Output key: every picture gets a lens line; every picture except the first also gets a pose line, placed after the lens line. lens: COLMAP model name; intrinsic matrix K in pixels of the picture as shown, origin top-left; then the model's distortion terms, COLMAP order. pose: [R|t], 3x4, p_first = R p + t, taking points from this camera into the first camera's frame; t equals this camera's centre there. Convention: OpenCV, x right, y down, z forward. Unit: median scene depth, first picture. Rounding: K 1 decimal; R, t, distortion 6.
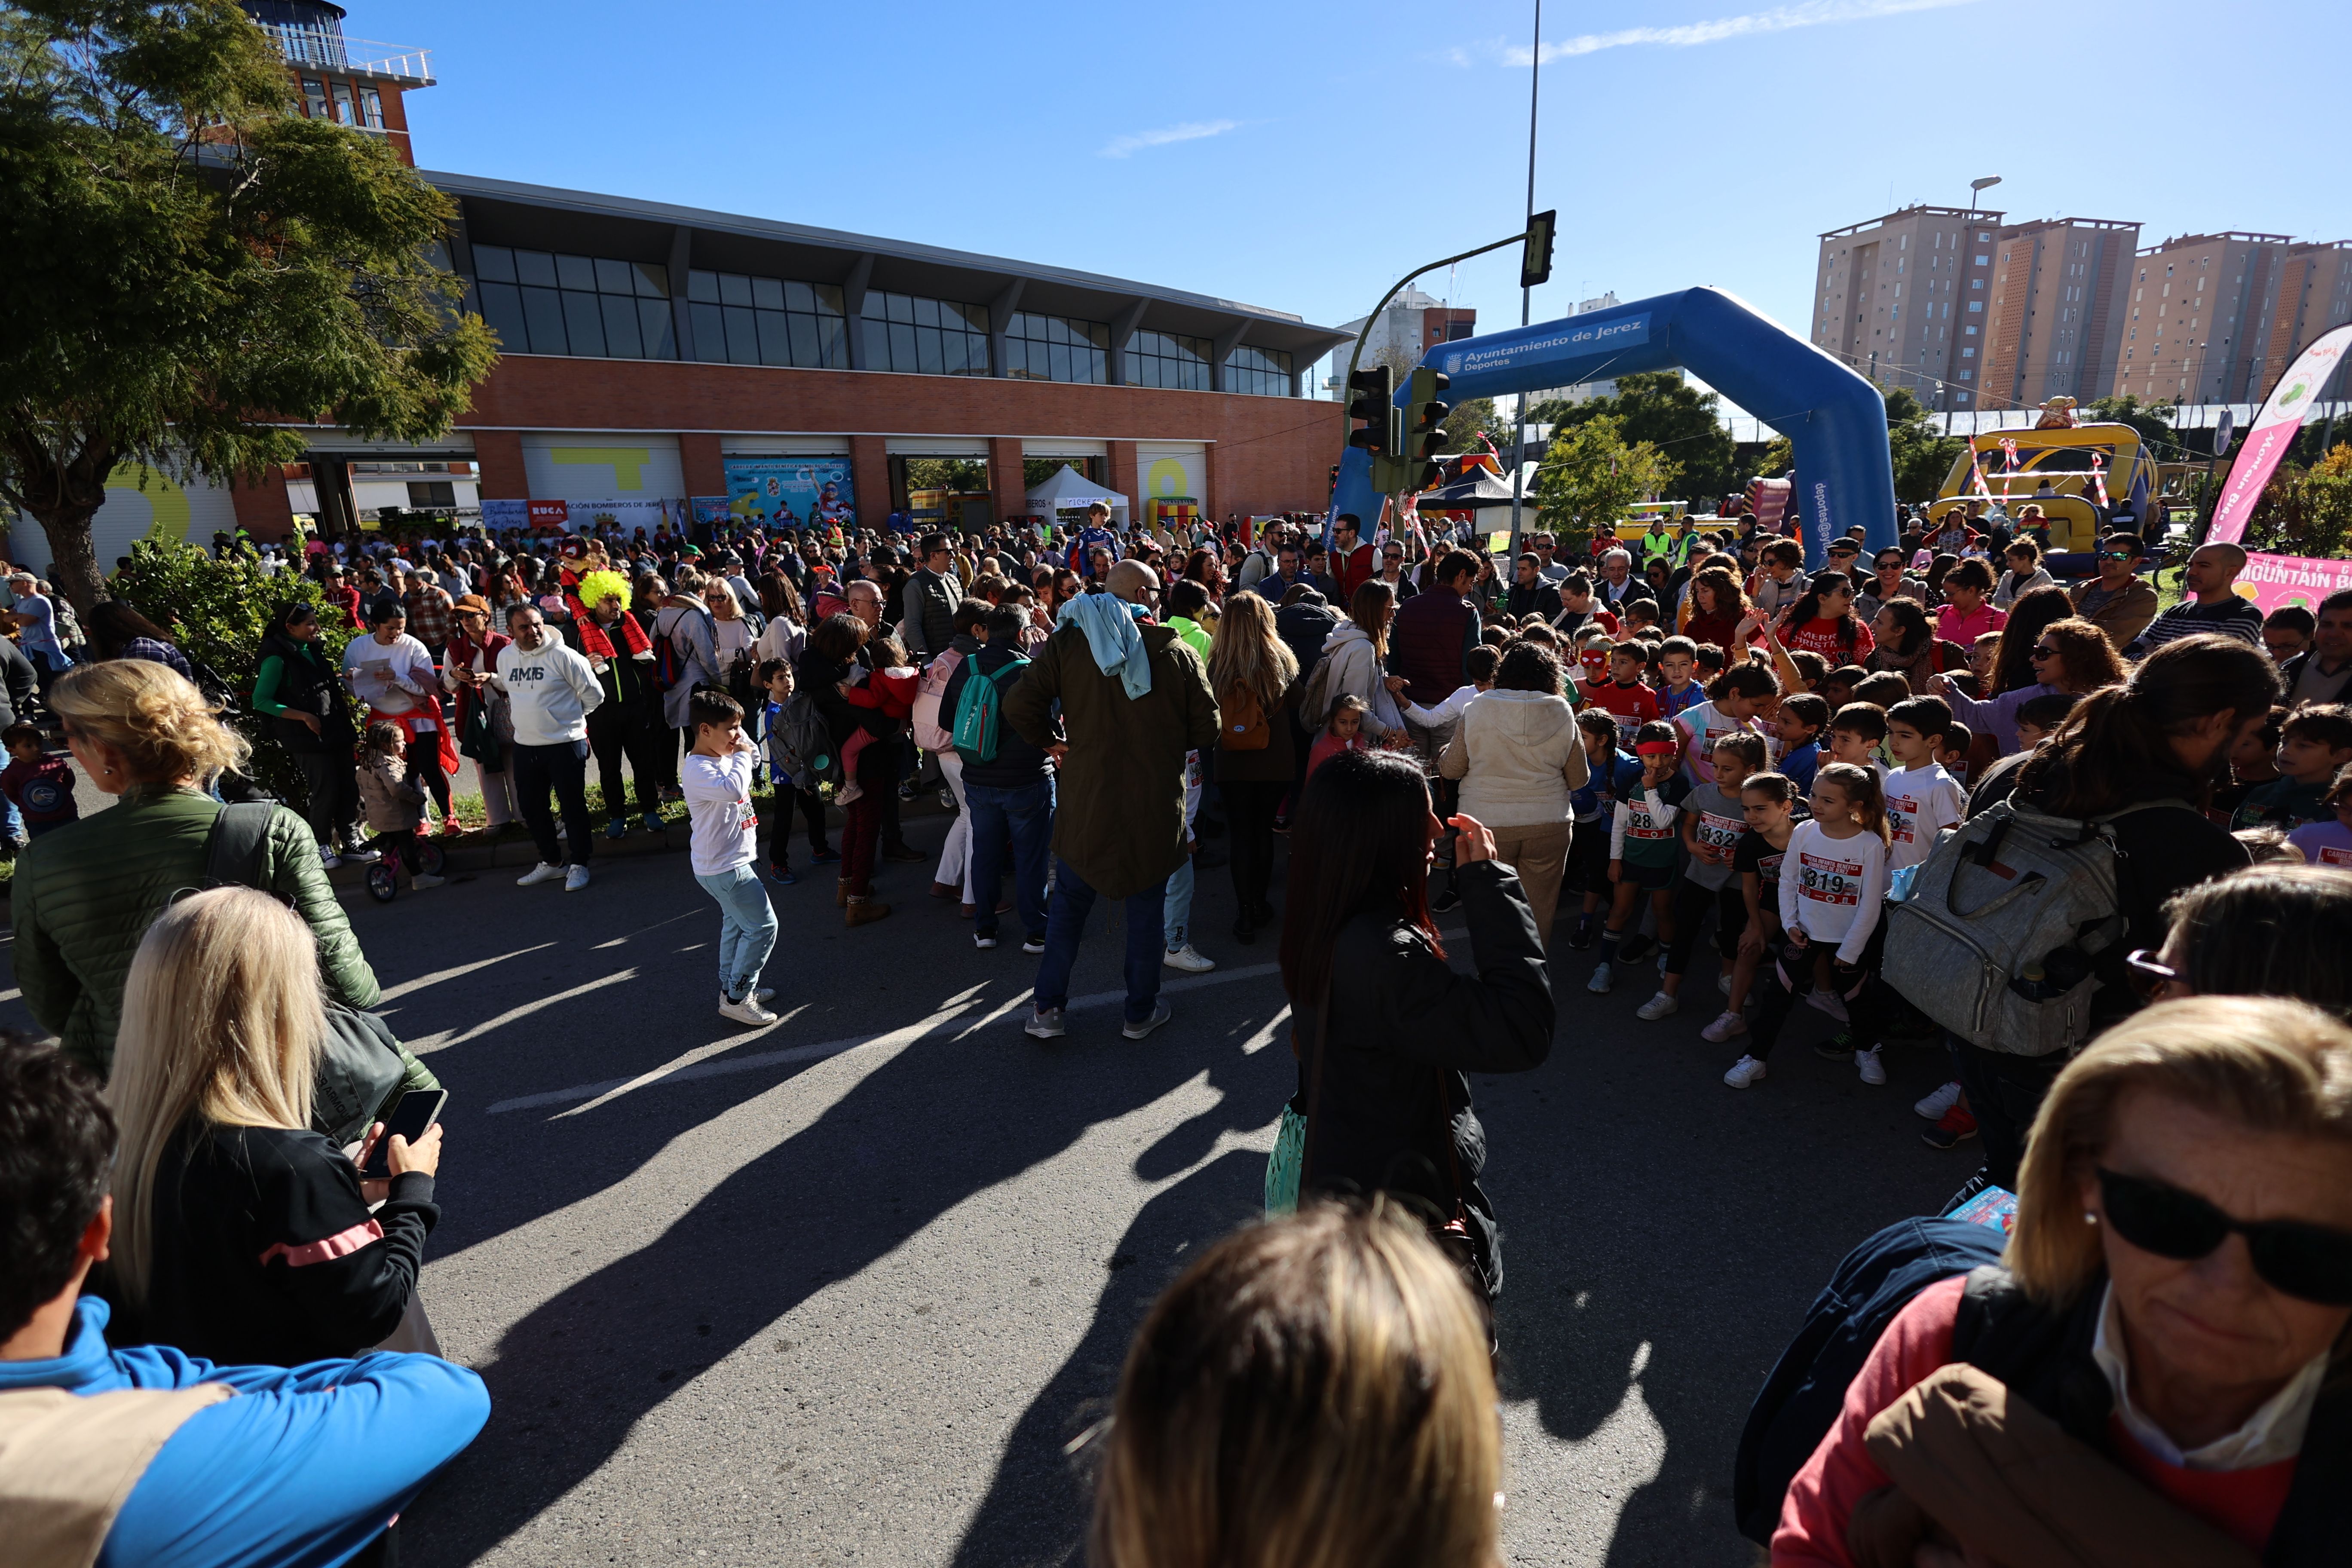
lens RADIAL K [[1087.6, 0, 1149.9], [0, 1087.6, 791.5], [0, 0, 1]] dist [-0.008417, 0.000965]
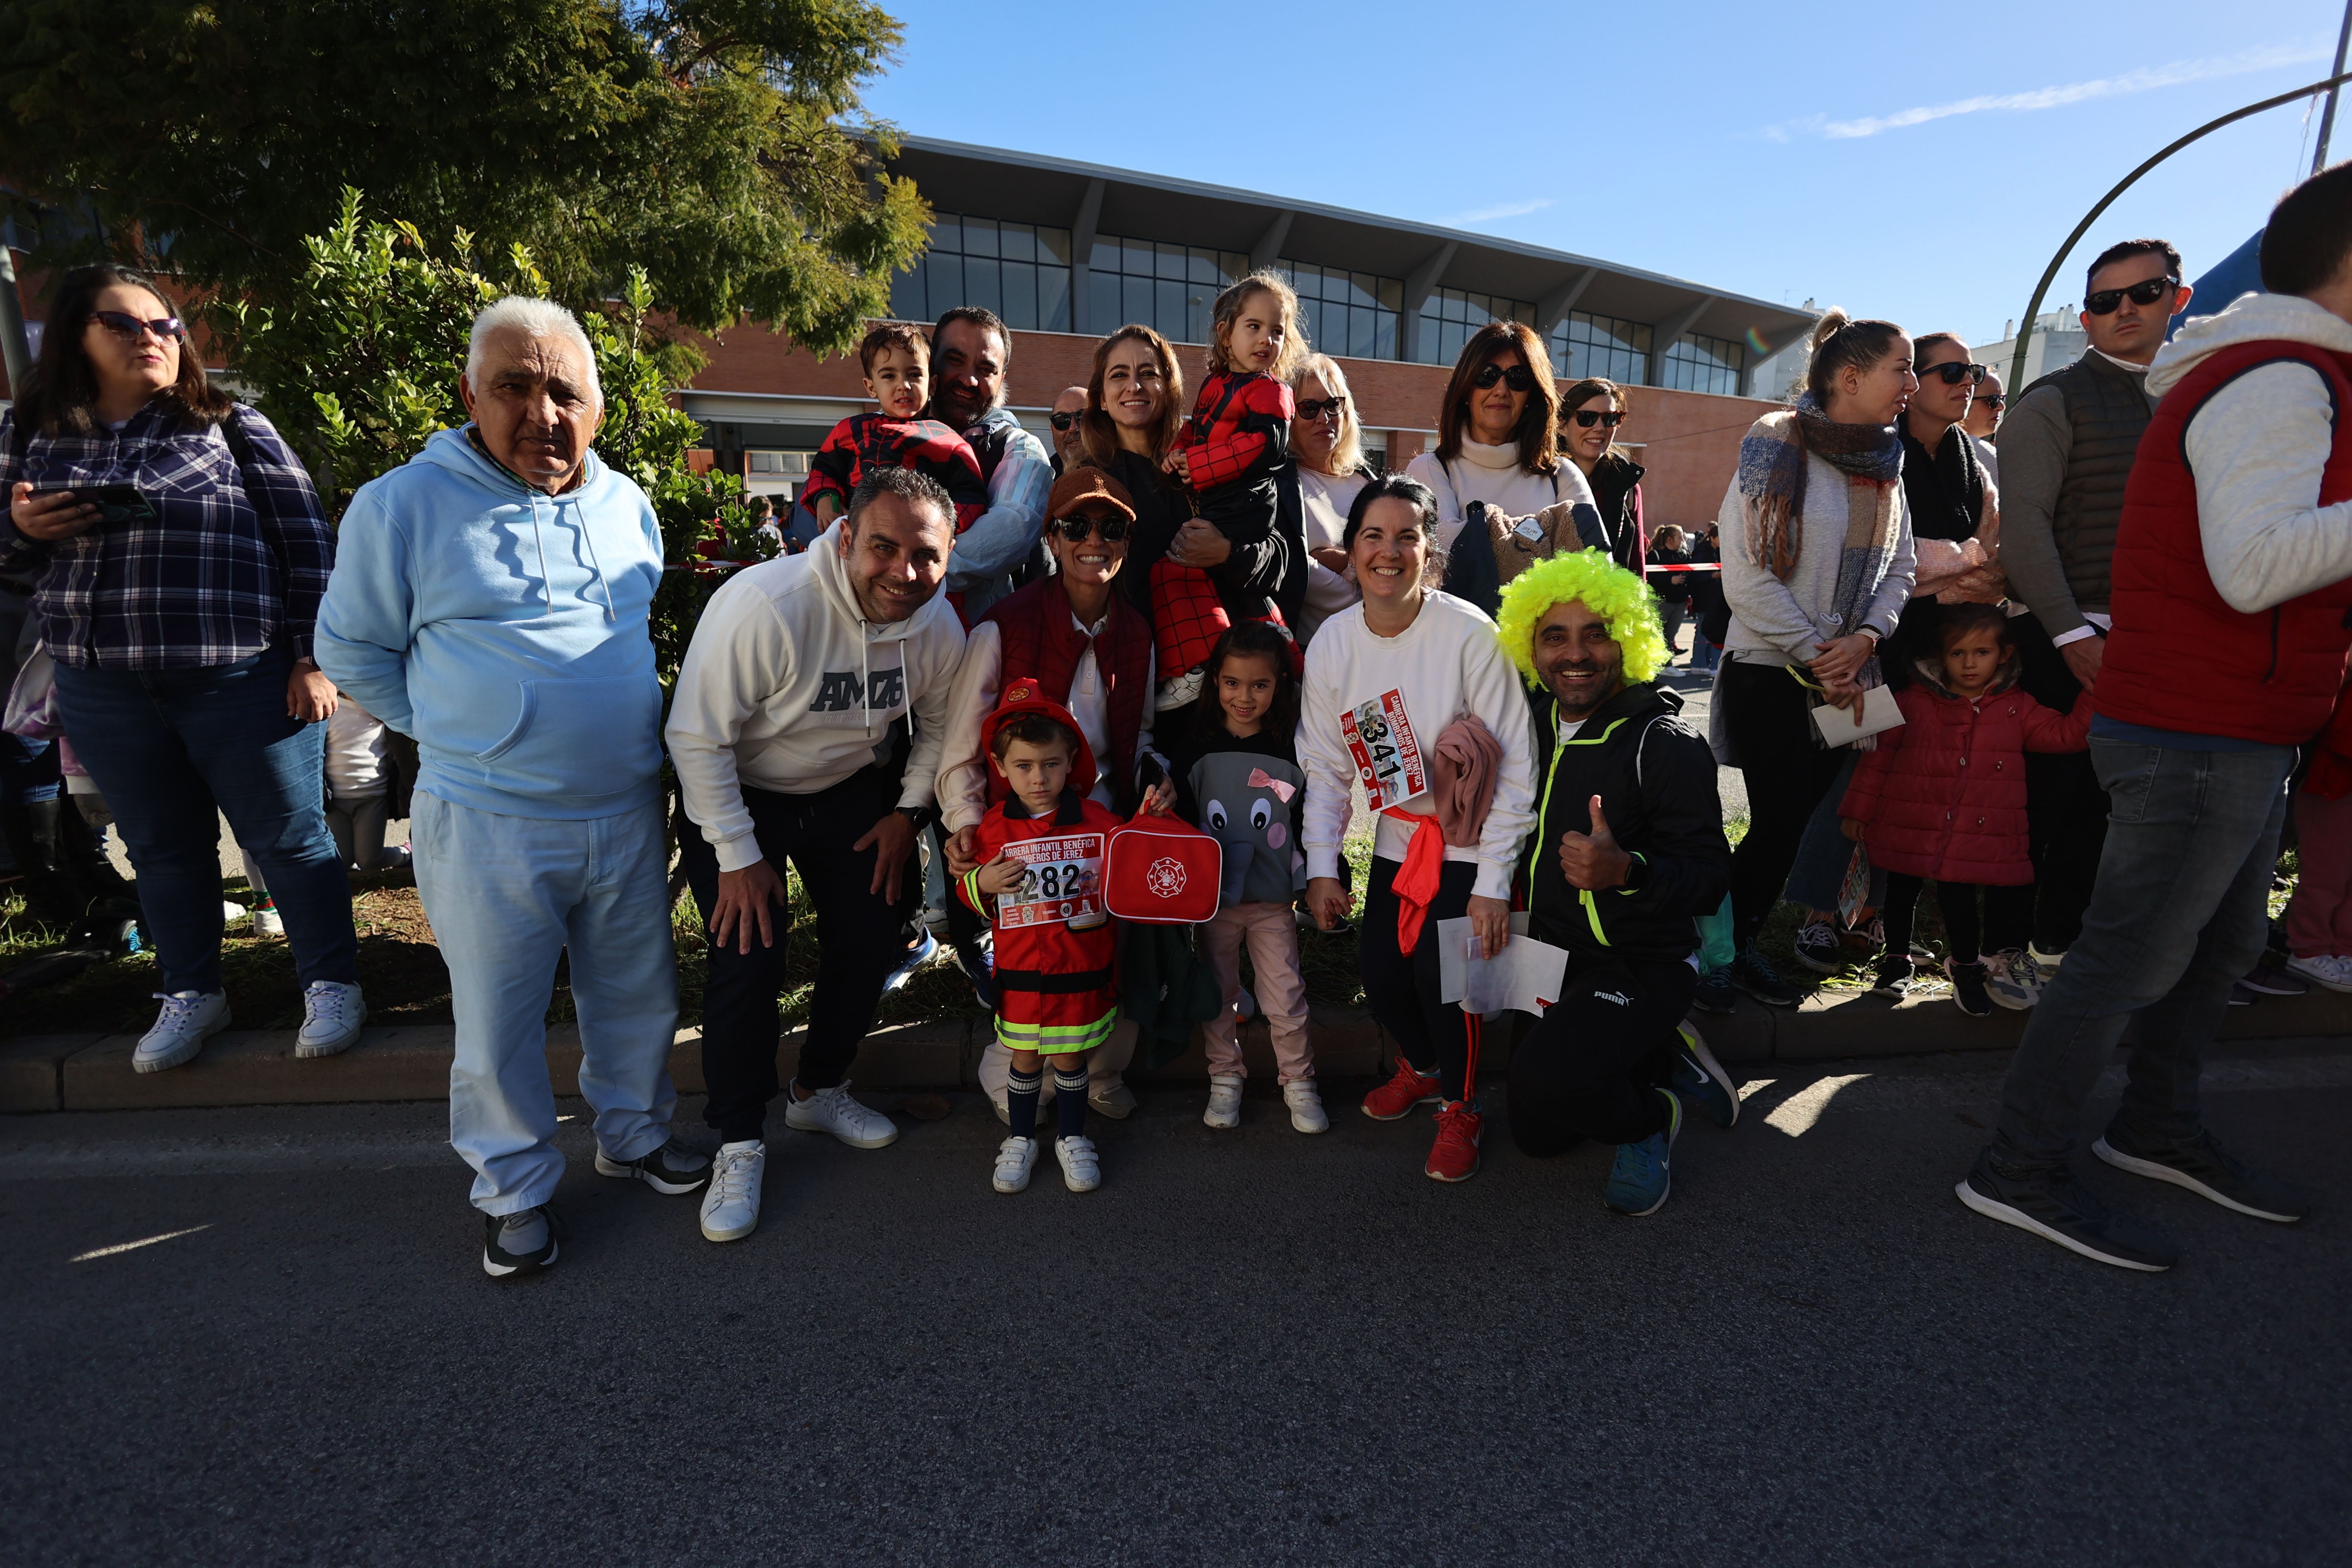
lens RADIAL K [[1085.9, 0, 1176.0], [0, 1085.9, 784.0], [0, 0, 1]] dist [0.000499, 0.001421]
pose [[0.967733, 0.095967, -0.232986, -0.102377], [-0.103328, 0.994455, -0.019572, -0.006320], [0.229815, 0.043014, 0.972283, 0.145039]]
